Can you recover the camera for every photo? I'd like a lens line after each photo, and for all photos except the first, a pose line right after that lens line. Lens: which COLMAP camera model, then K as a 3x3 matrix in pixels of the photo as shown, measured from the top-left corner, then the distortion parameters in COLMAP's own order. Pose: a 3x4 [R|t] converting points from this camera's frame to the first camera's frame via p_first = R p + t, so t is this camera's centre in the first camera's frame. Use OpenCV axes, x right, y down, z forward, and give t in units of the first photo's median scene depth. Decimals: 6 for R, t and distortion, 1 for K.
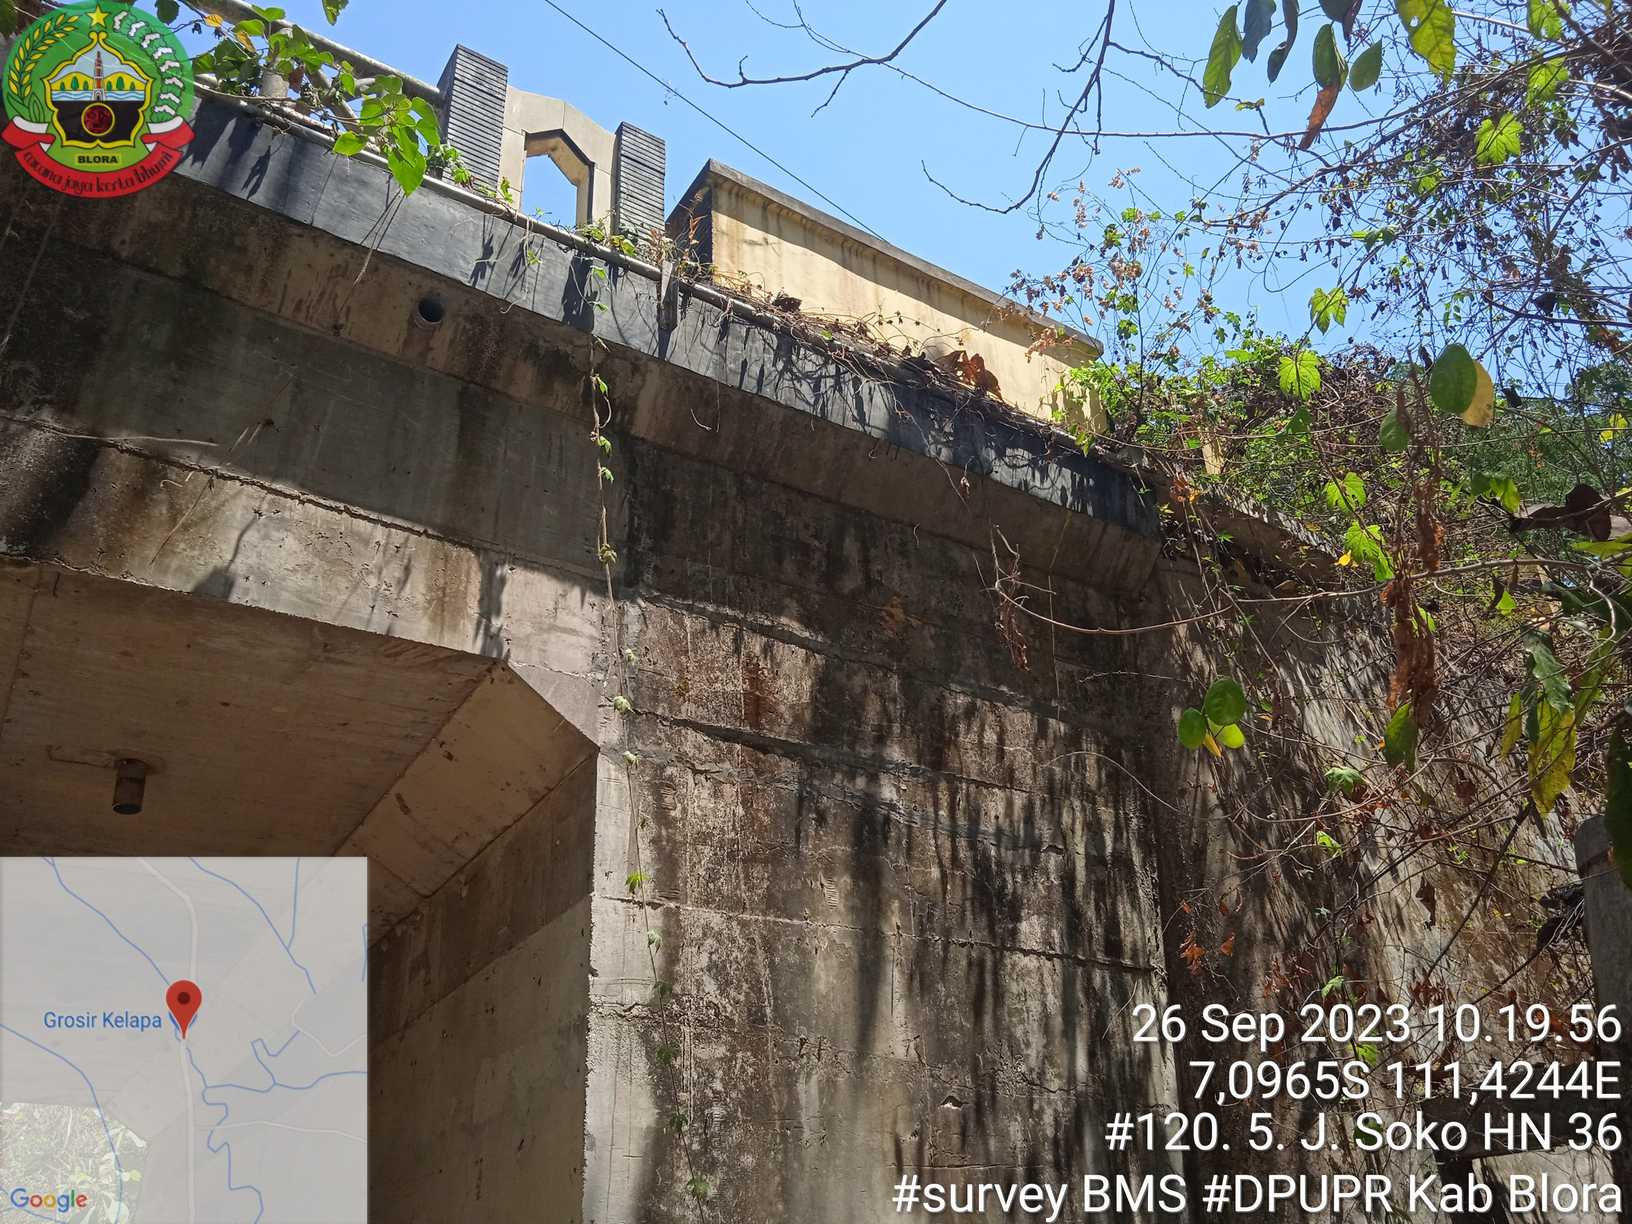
lens RADIAL K [[1354.7, 0, 823.2], [0, 1354.7, 624.9], [0, 0, 1]] dist [0.045777, -0.049781]
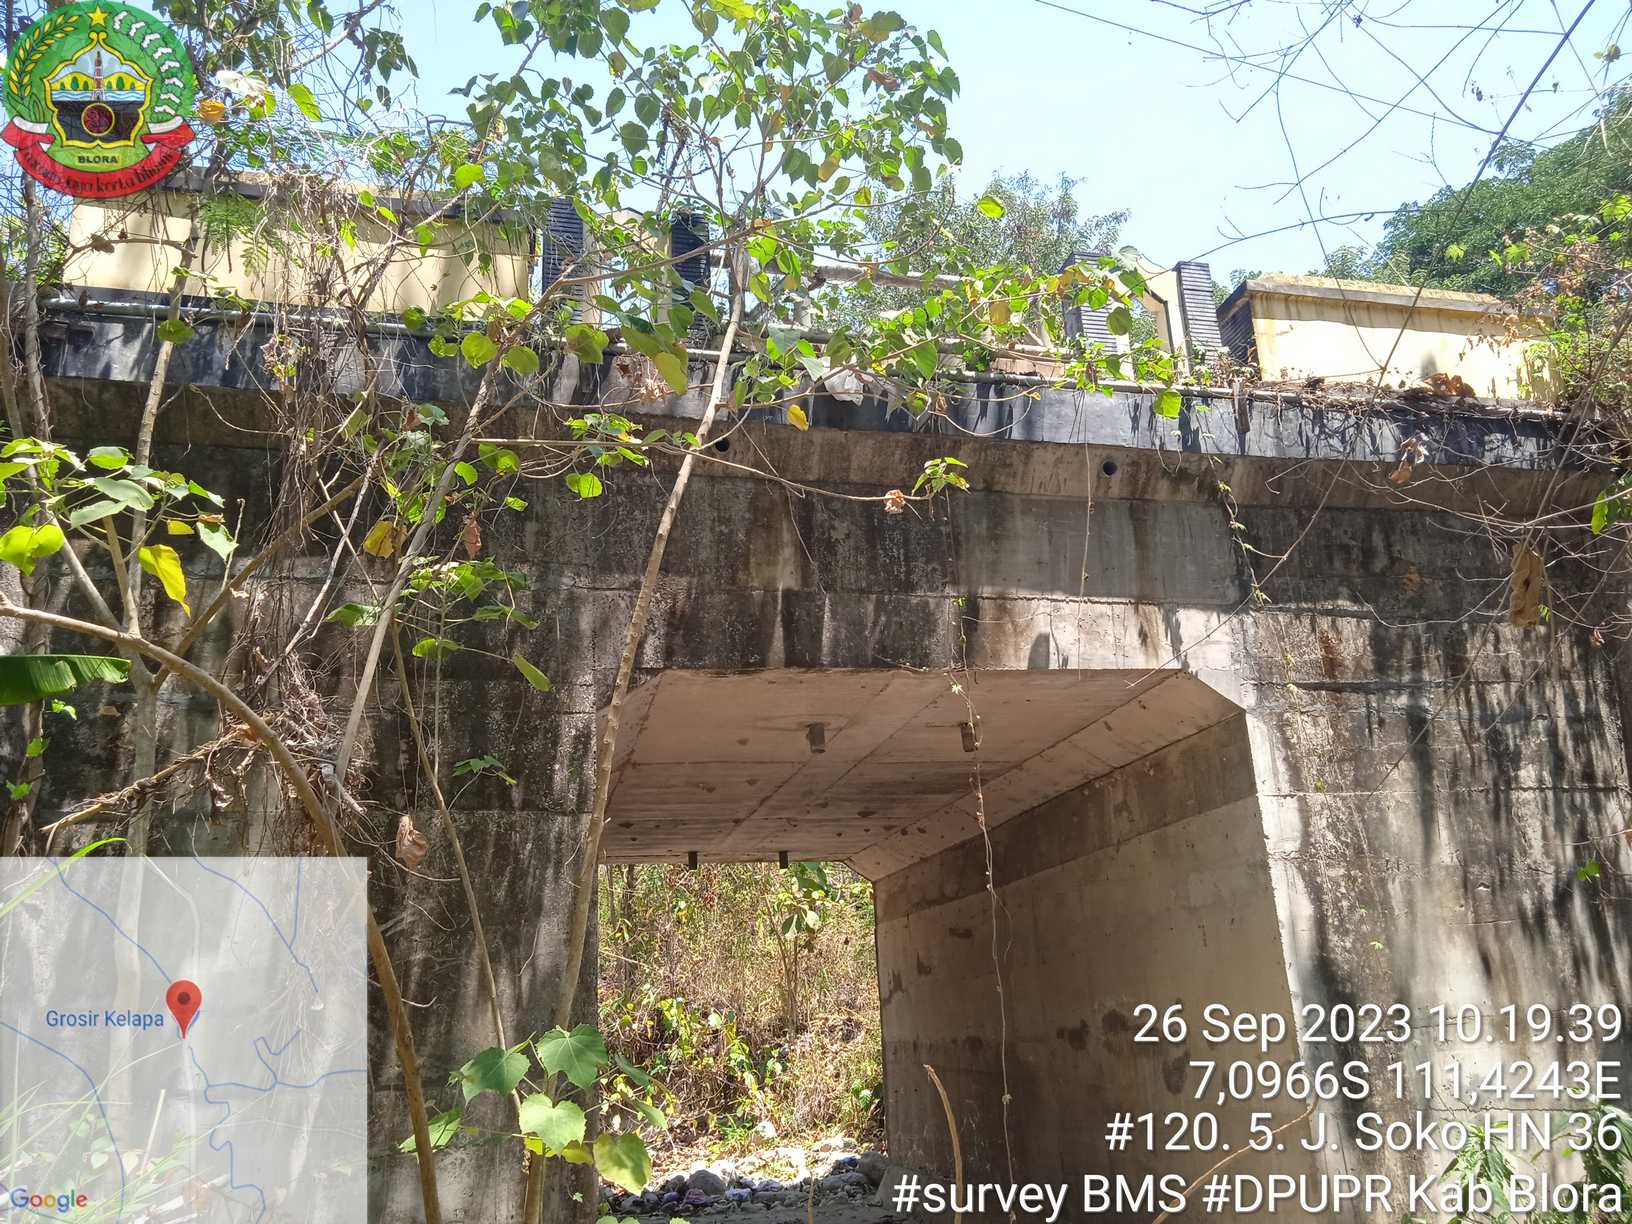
lens RADIAL K [[1354.7, 0, 812.5], [0, 1354.7, 621.9], [0, 0, 1]] dist [0.045777, -0.049781]
pose [[0.939992, -0.102437, -0.325458, -0.101880], [0.171060, 0.966815, 0.189755, -0.428310], [0.295219, -0.234041, 0.926321, -0.735319]]
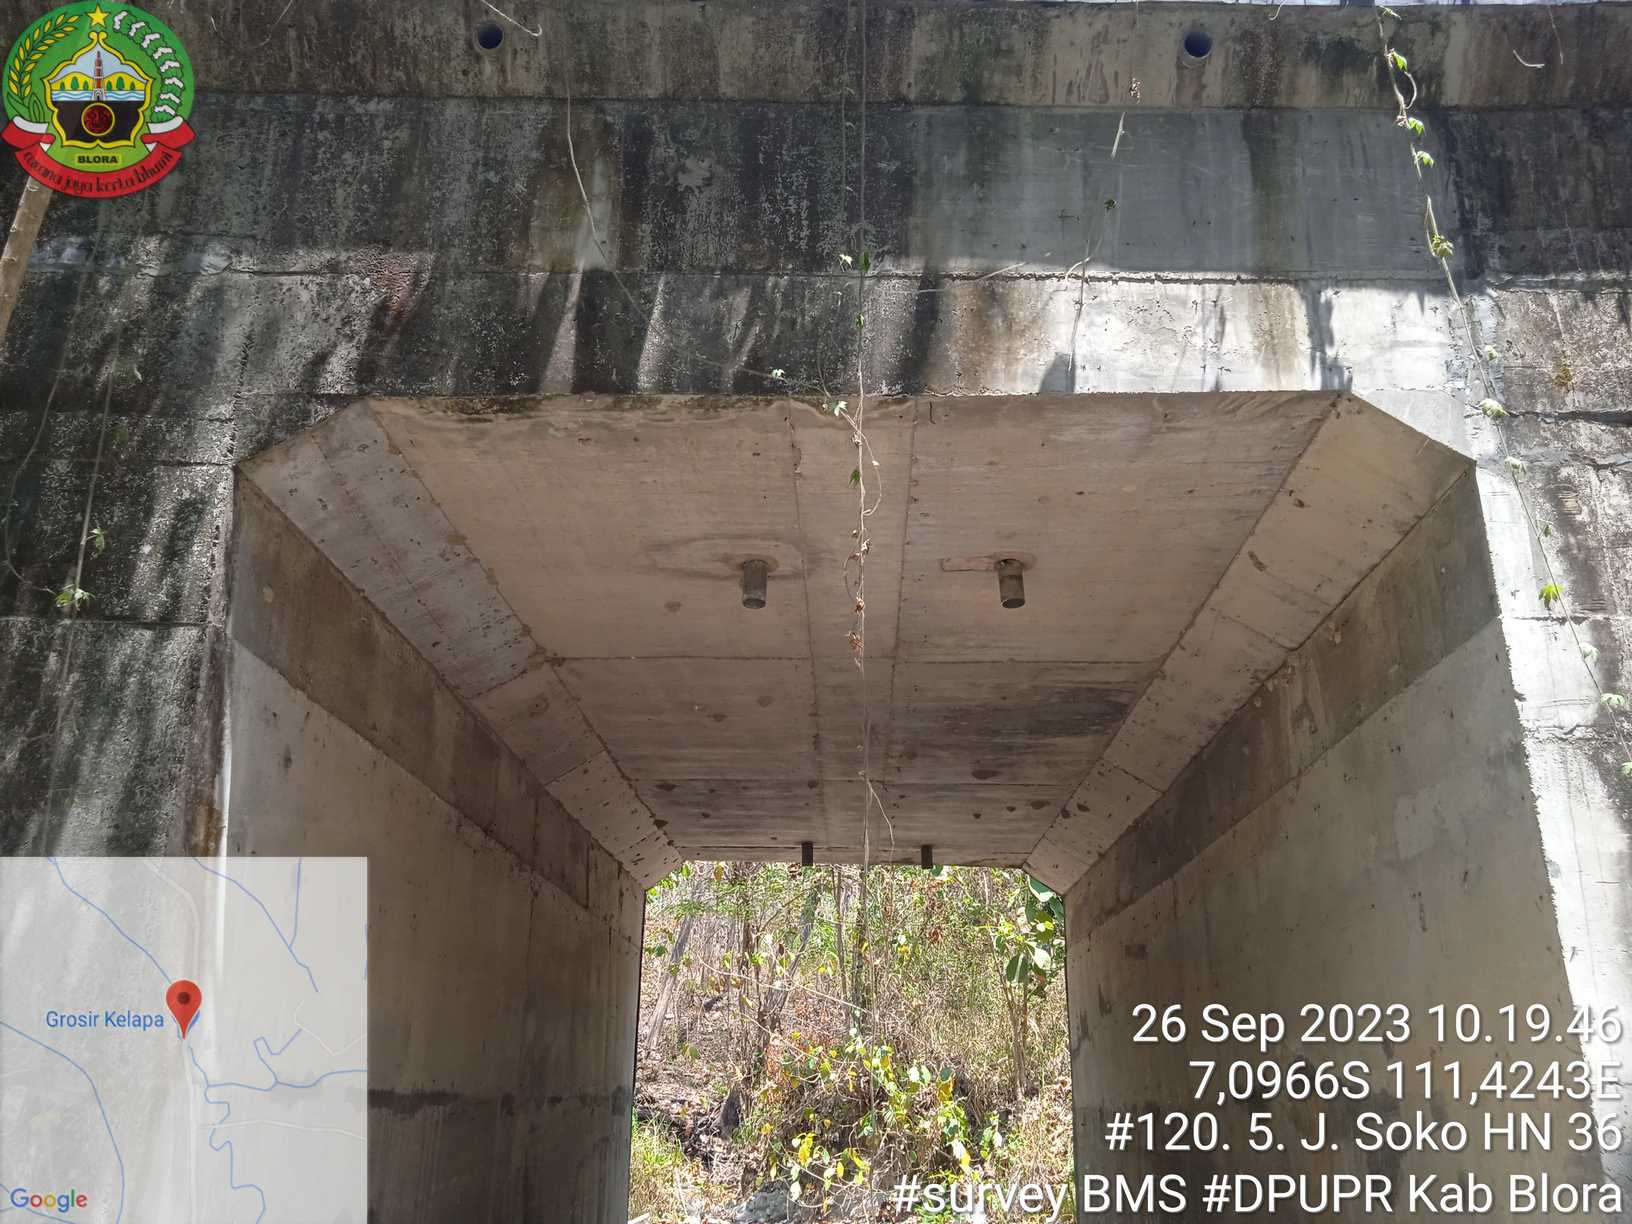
lens RADIAL K [[1354.7, 0, 814.6], [0, 1354.7, 628.6], [0, 0, 1]] dist [0.045777, -0.049781]
pose [[0.830309, -0.137368, -0.540109, -0.051223], [0.224925, 0.969308, 0.099250, 0.008362], [0.509898, -0.203892, 0.835722, -0.012590]]
